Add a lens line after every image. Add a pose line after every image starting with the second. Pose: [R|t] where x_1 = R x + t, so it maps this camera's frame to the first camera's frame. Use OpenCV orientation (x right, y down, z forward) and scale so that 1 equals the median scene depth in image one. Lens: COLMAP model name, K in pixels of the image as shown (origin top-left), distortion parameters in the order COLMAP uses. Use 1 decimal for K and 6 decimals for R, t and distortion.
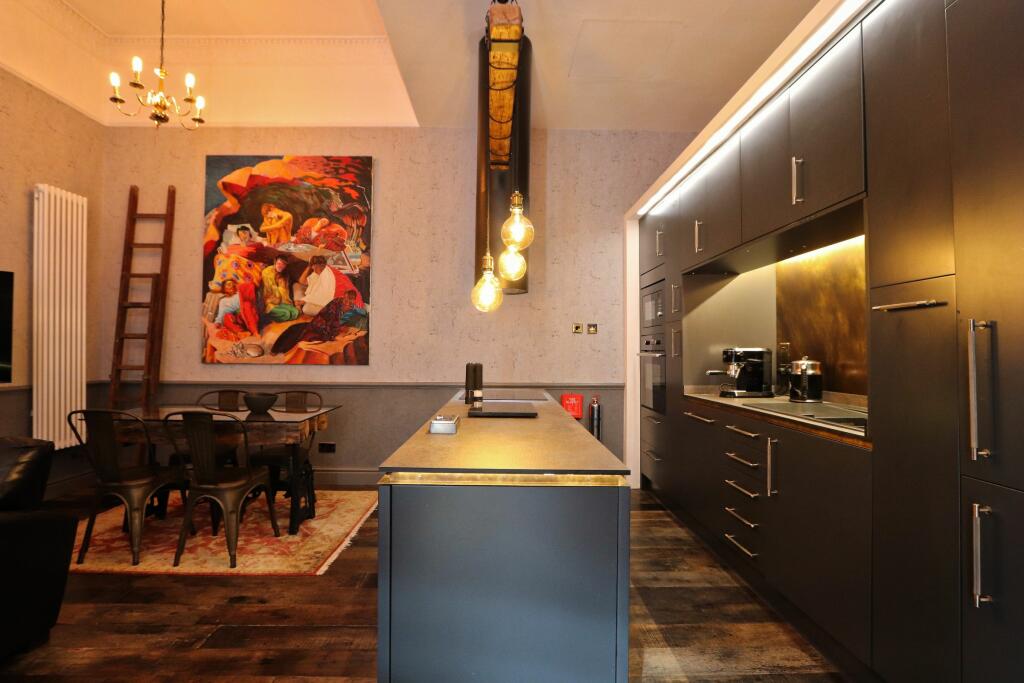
lens RADIAL K [[468.4, 0, 504.1], [0, 468.4, 346.8], [0, 0, 1]] dist [-0.017874, 0.000834]
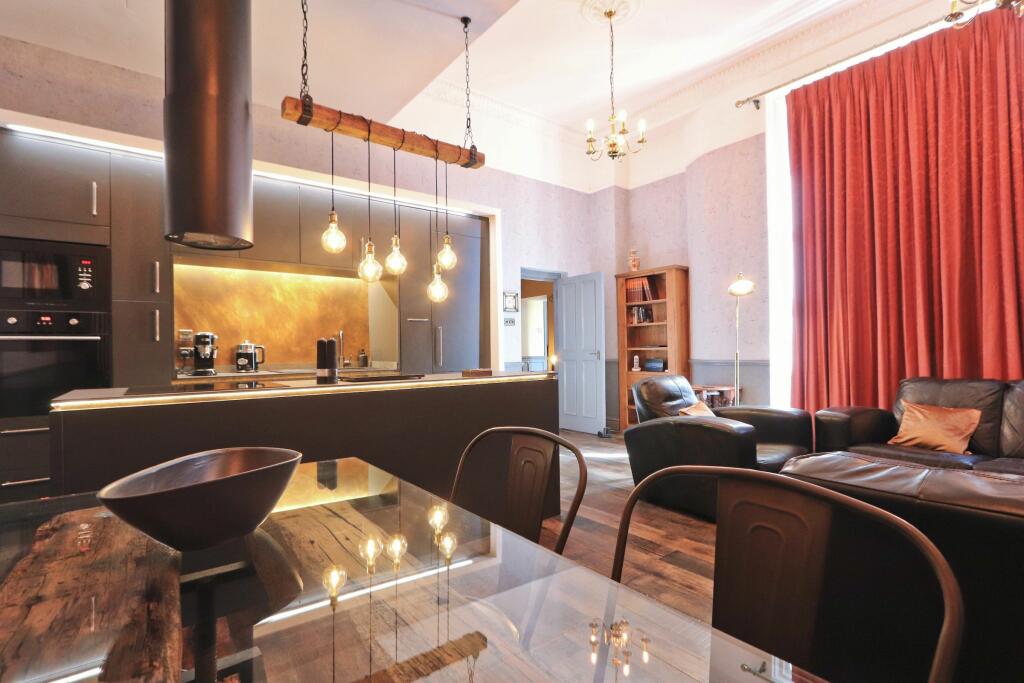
lens RADIAL K [[475.0, 0, 506.9], [0, 475.0, 348.1], [0, 0, 1]] dist [-0.015993, 0.000873]
pose [[-0.601348, 0.009099, 0.798935, -0.628171], [0.006020, 0.999958, -0.006857, 0.038204], [-0.798964, 0.000686, -0.601378, 0.791899]]
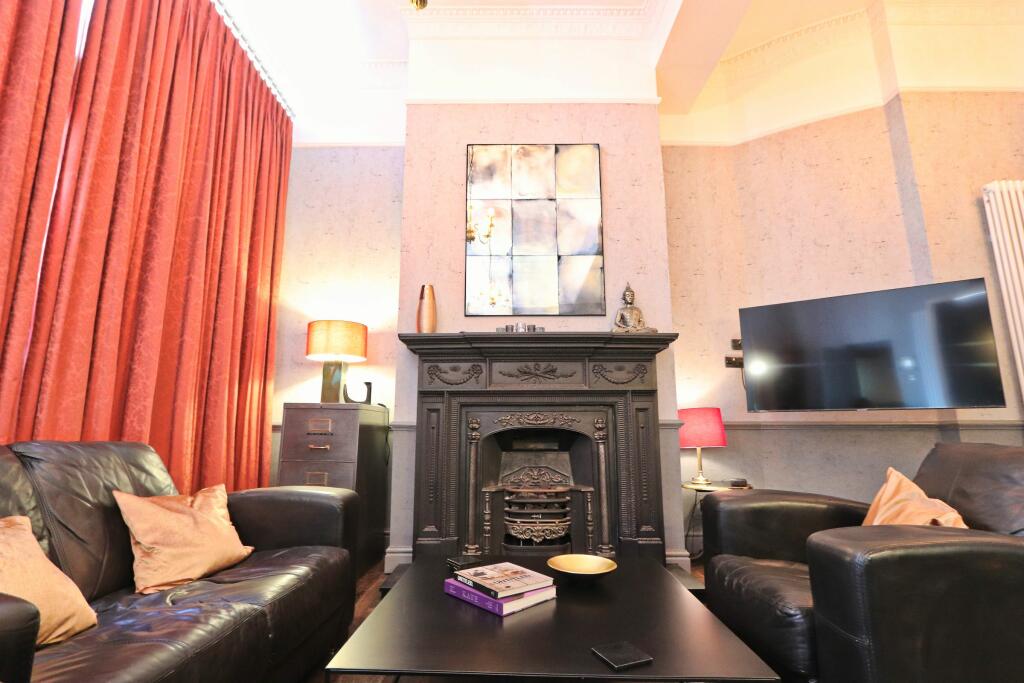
lens RADIAL K [[475.0, 0, 506.9], [0, 475.0, 348.1], [0, 0, 1]] dist [-0.015993, 0.000873]
pose [[-0.009972, -0.172712, -0.984922, -0.159317], [0.006711, 0.984937, -0.172783, 0.079512], [0.999928, -0.008332, -0.008663, 0.083605]]
